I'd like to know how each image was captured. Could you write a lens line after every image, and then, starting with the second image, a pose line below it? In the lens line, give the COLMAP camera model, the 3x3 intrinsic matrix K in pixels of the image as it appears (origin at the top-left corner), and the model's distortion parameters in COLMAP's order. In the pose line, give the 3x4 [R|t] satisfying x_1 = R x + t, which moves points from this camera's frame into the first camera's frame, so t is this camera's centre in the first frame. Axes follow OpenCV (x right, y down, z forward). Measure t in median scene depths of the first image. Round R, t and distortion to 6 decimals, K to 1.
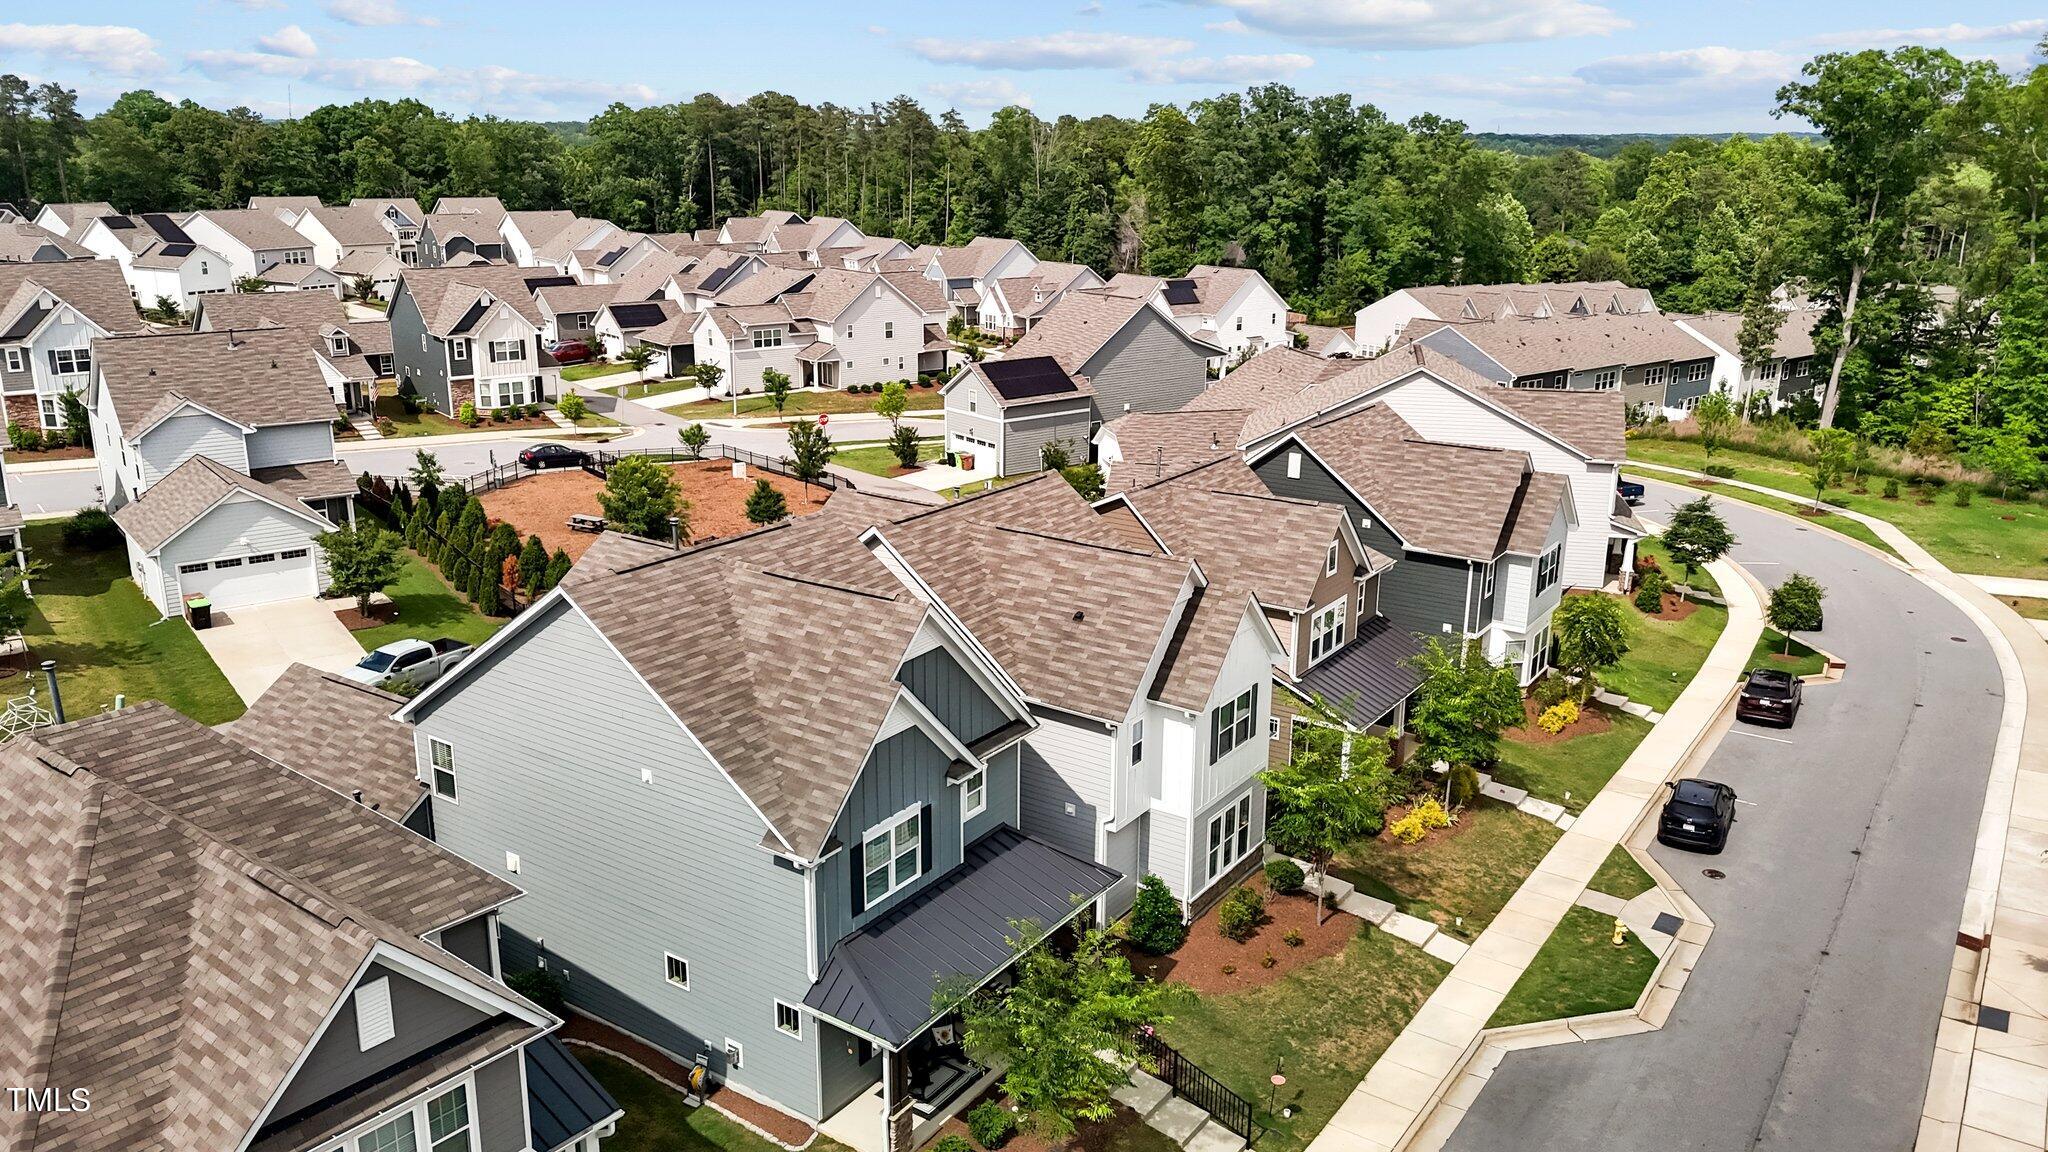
lens RADIAL K [[1512.8, 0, 1035.6], [0, 1512.8, 563.6], [0, 0, 1]] dist [0.062838, -0.051948]
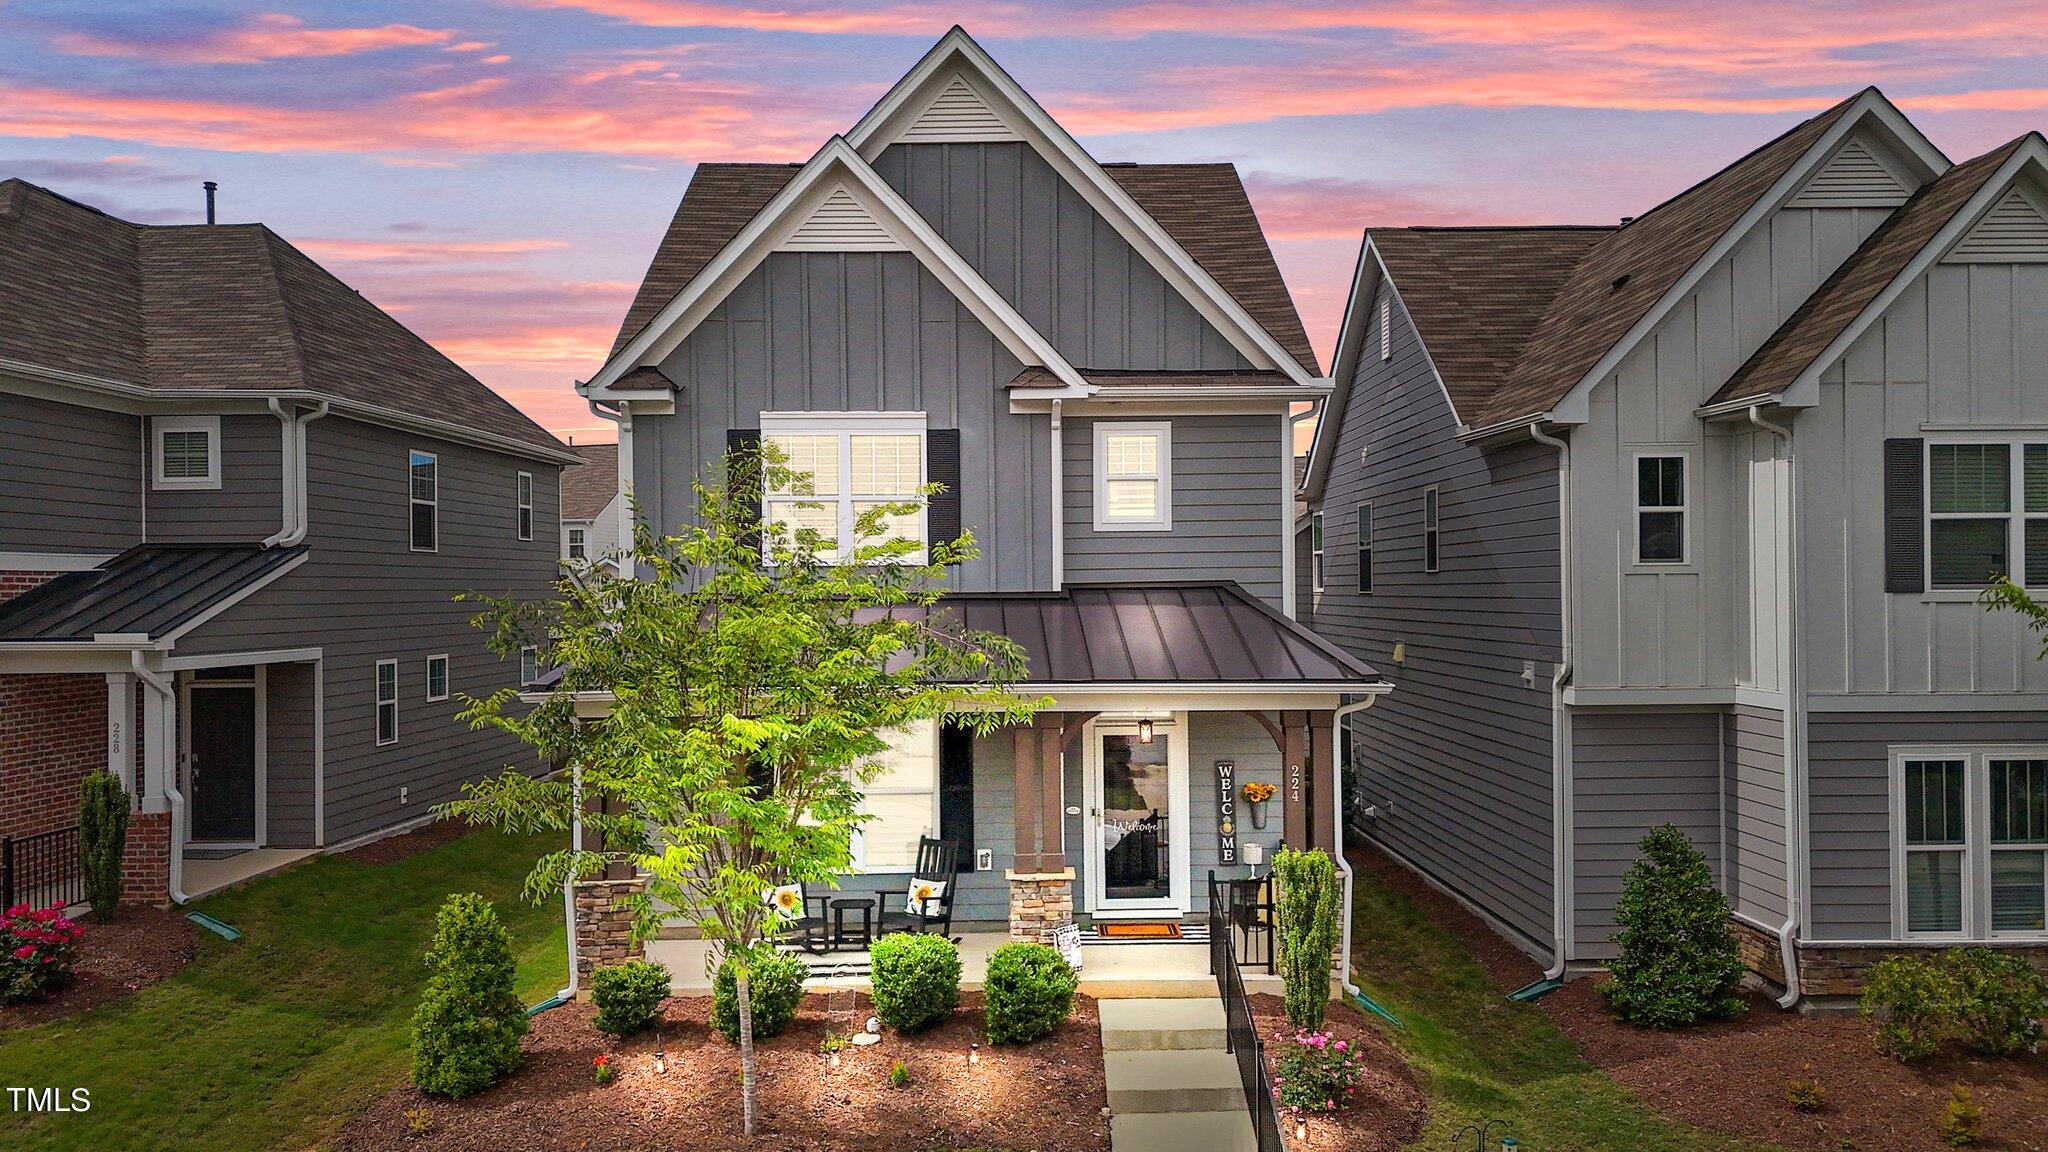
lens RADIAL K [[1512.8, 0, 995.6], [0, 1512.8, 608.5], [0, 0, 1]] dist [0.062838, -0.051948]
pose [[0.583024, -0.006764, -0.812427, 0.302172], [-0.210436, 0.964583, -0.159047, 0.248856], [0.784729, 0.263692, 0.560952, 0.610512]]
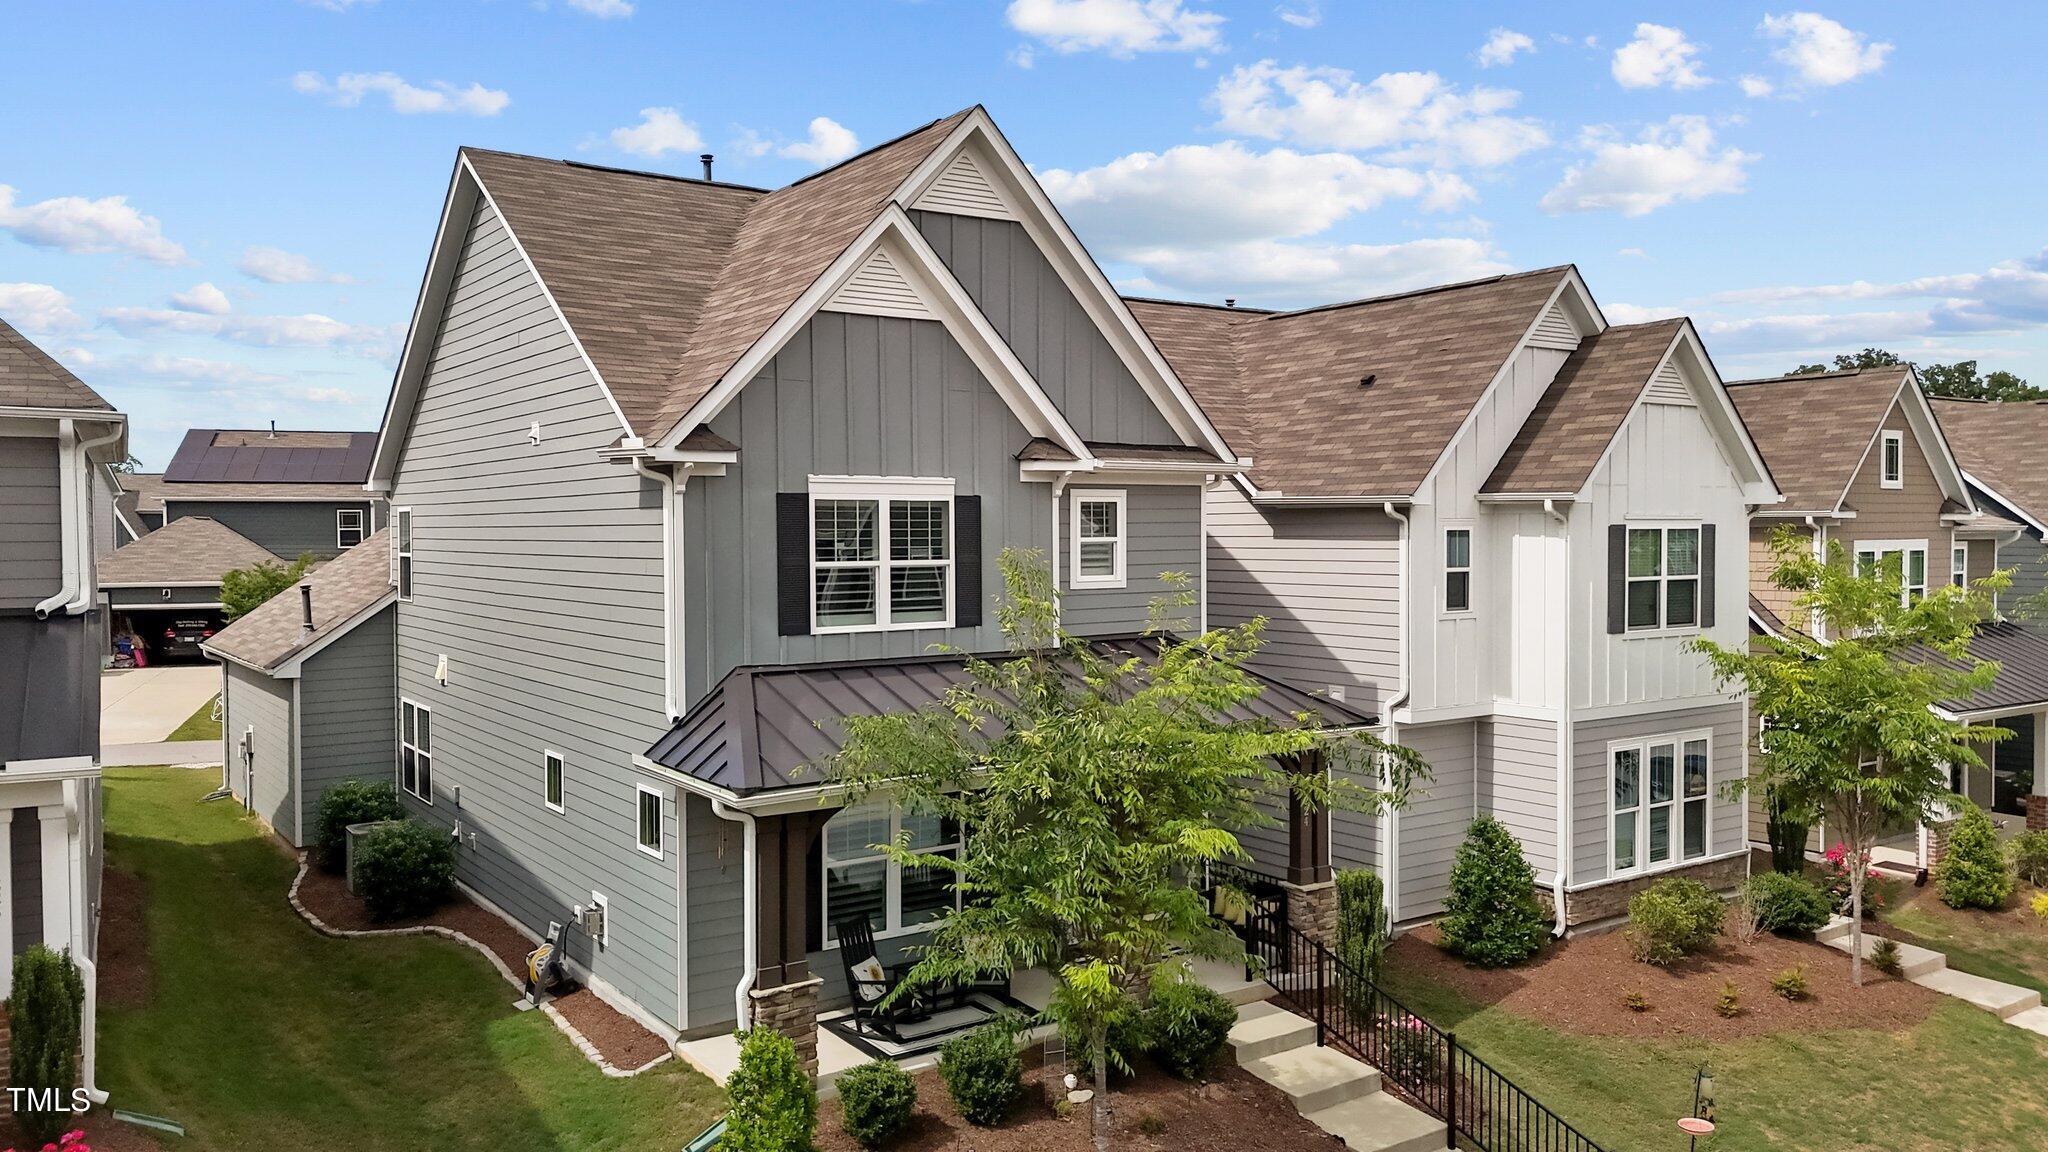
lens RADIAL K [[1512.8, 0, 1024.5], [0, 1512.8, 589.7], [0, 0, 1]] dist [0.062838, -0.051948]
pose [[0.933560, -0.000238, -0.358421, 0.116872], [-0.084658, 0.971559, -0.221148, 0.258280], [0.348280, 0.236798, 0.906988, 0.433573]]
